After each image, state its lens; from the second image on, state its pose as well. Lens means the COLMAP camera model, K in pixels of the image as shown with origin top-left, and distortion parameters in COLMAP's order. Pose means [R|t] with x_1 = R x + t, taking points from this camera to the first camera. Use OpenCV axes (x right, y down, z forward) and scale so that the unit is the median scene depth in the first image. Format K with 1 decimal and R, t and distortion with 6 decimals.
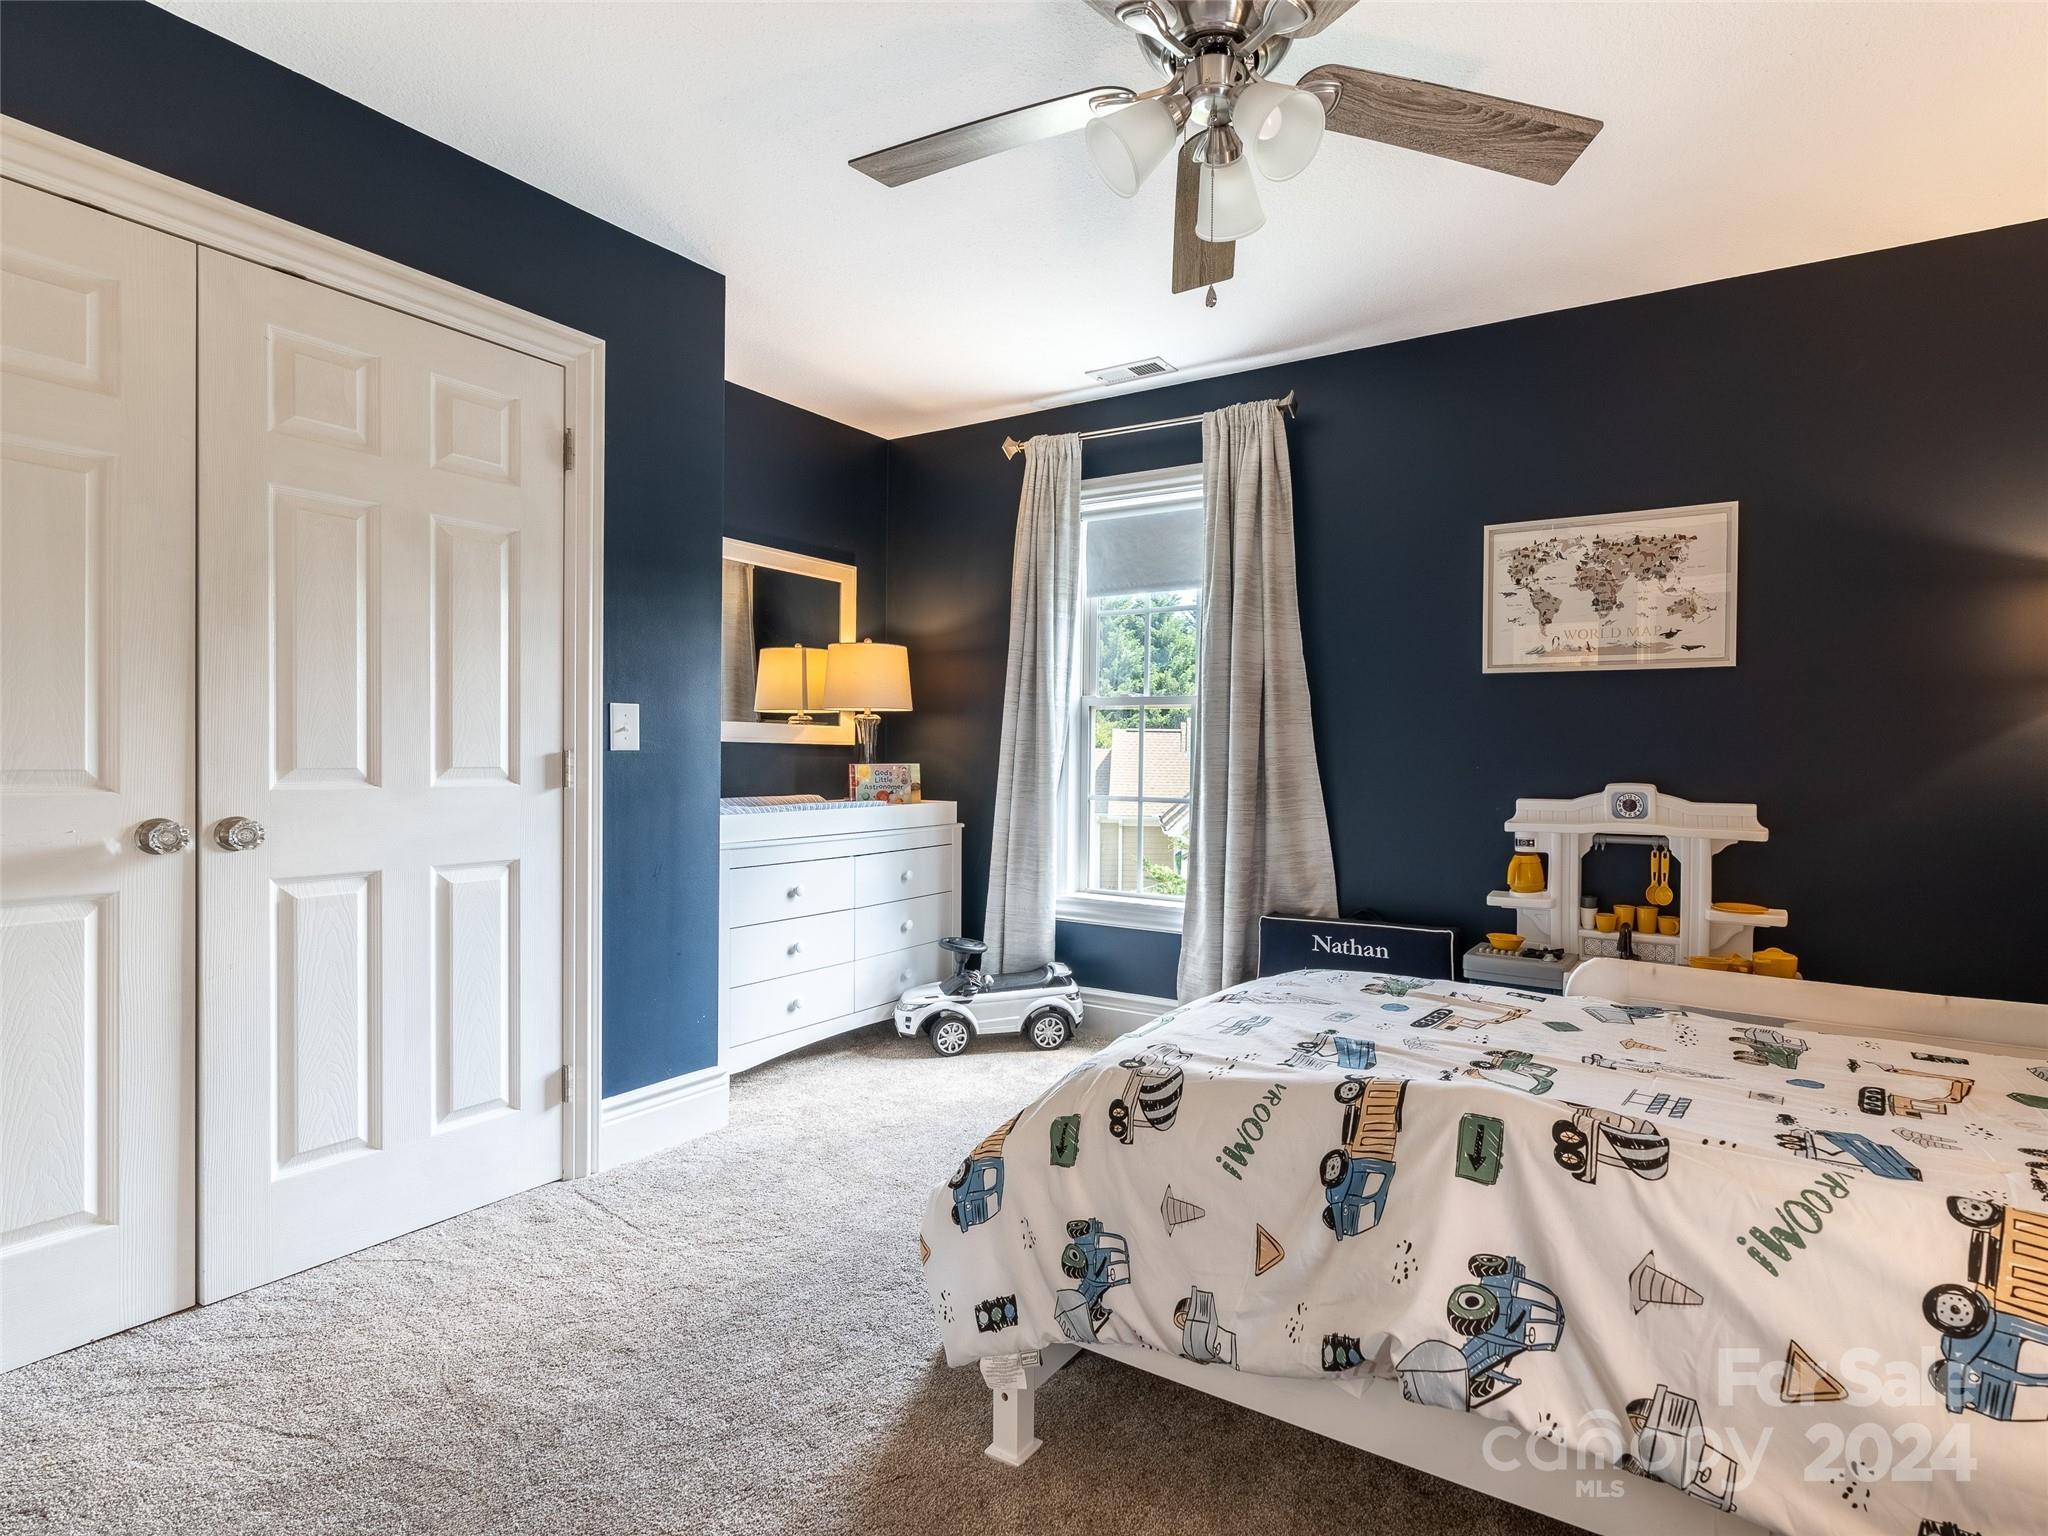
lens RADIAL K [[1057.2, 0, 1055.1], [0, 1057.2, 760.5], [0, 0, 1]] dist [-0.040355, 0.016932]
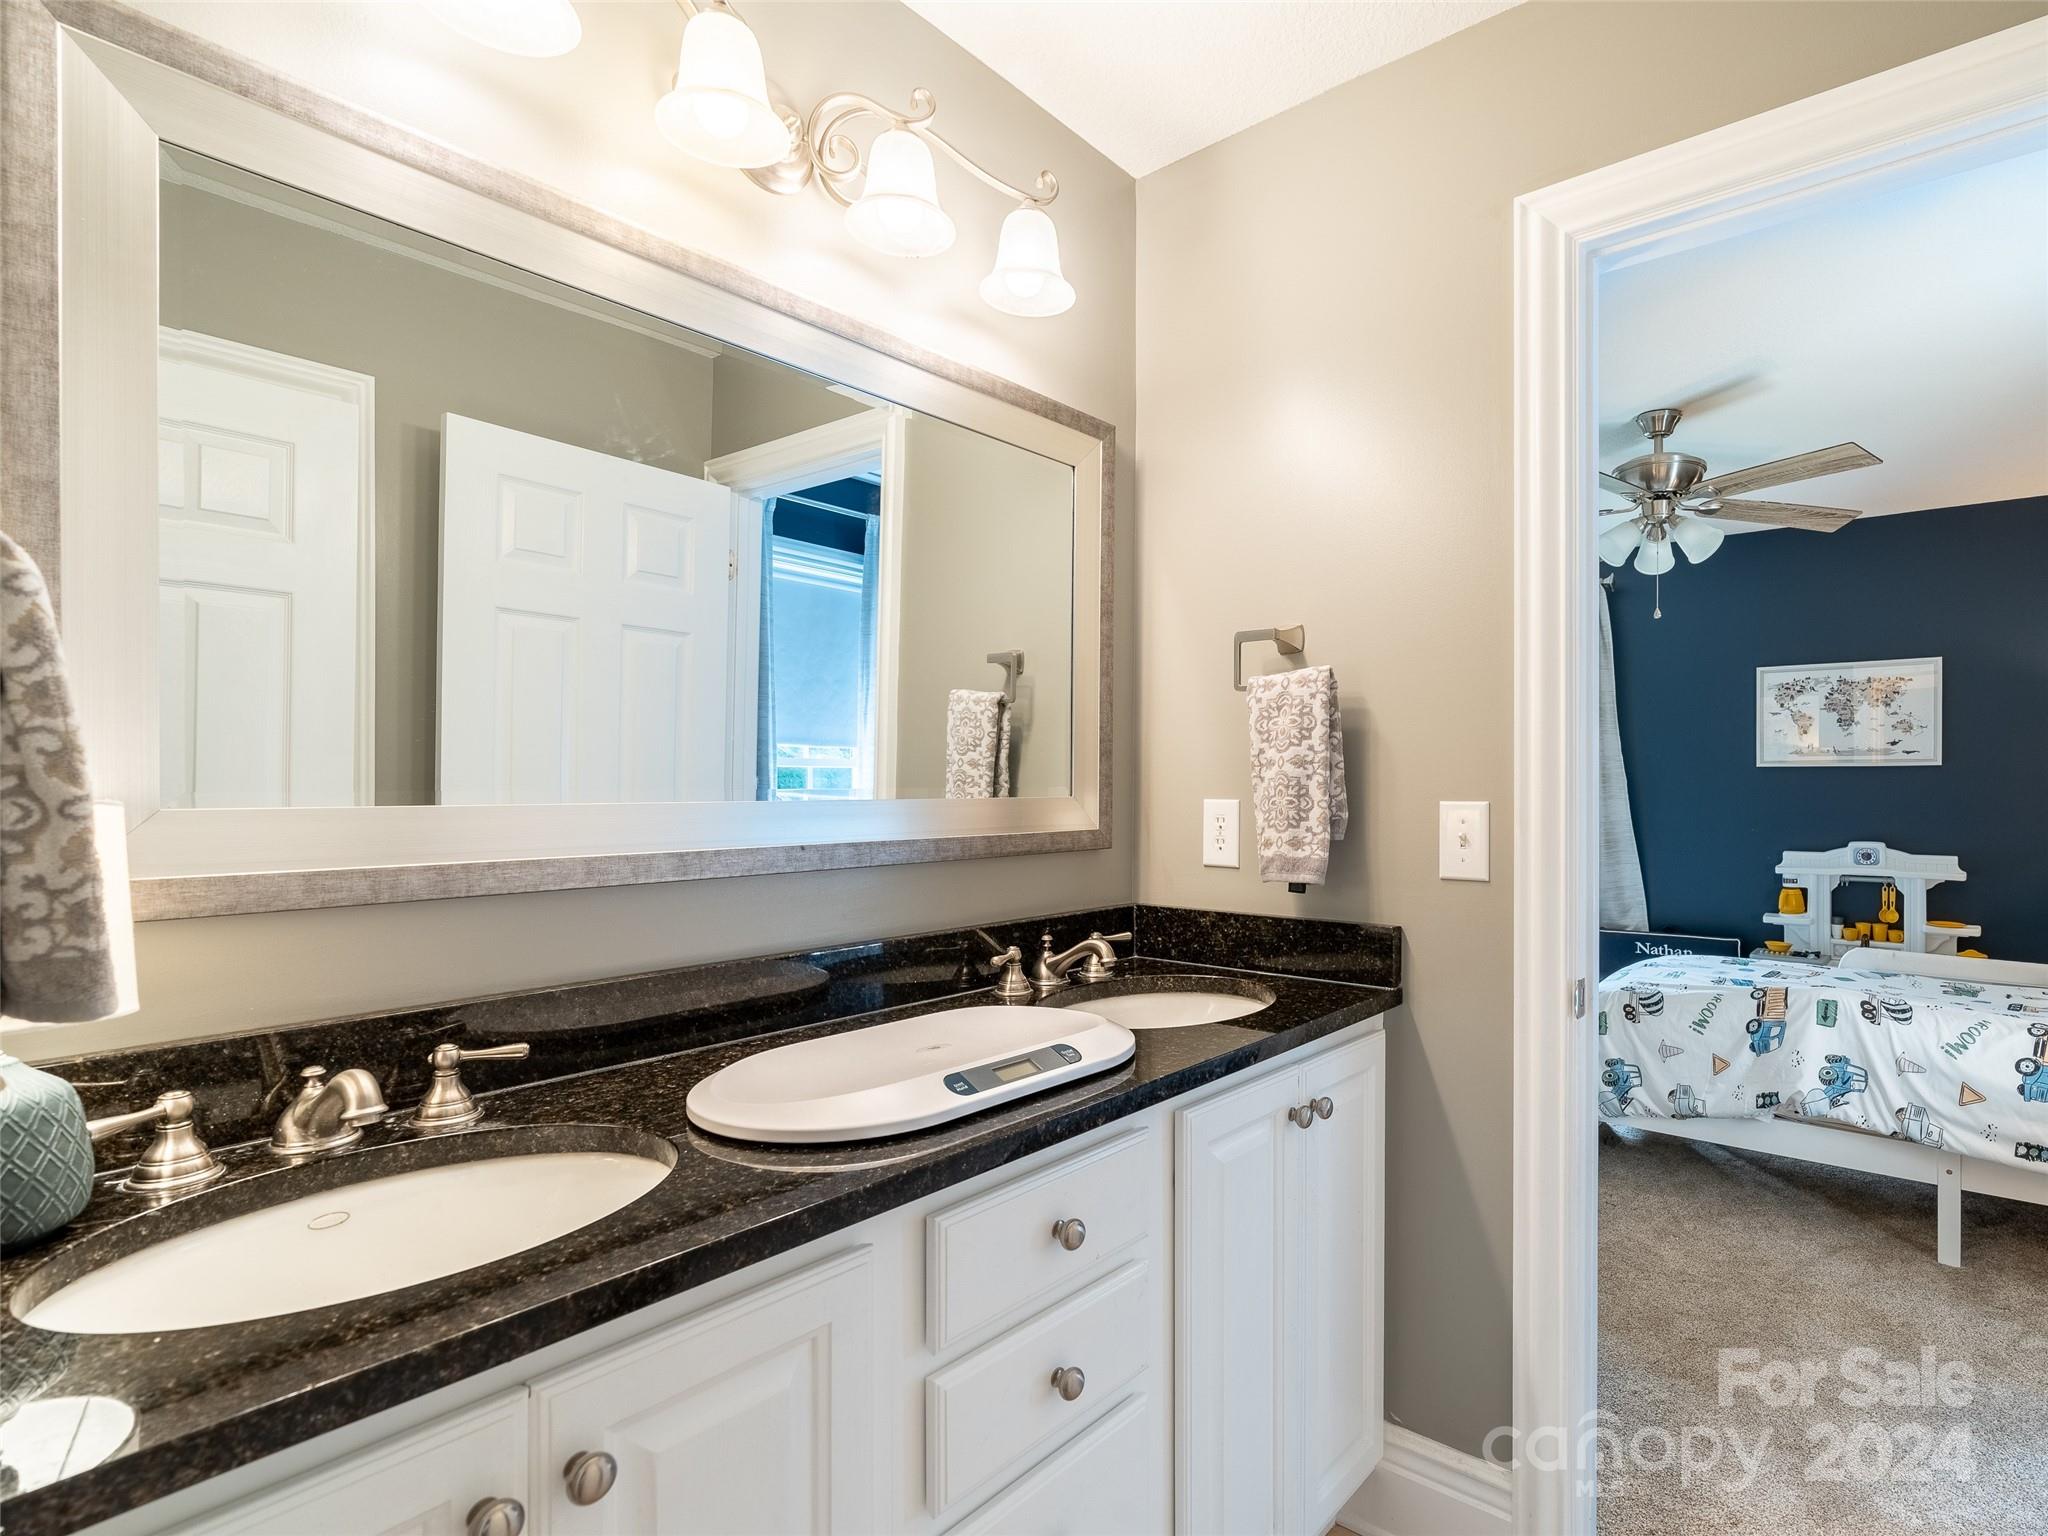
lens RADIAL K [[1050.7, 0, 1024.0], [0, 1050.7, 768.0], [0, 0, 1]] dist [-0.001500, -0.024662]
pose [[0.988566, -0.007003, -0.150624, -0.434911], [0.004652, 0.999862, -0.015958, -0.067816], [0.150715, 0.015075, 0.988462, -0.679434]]
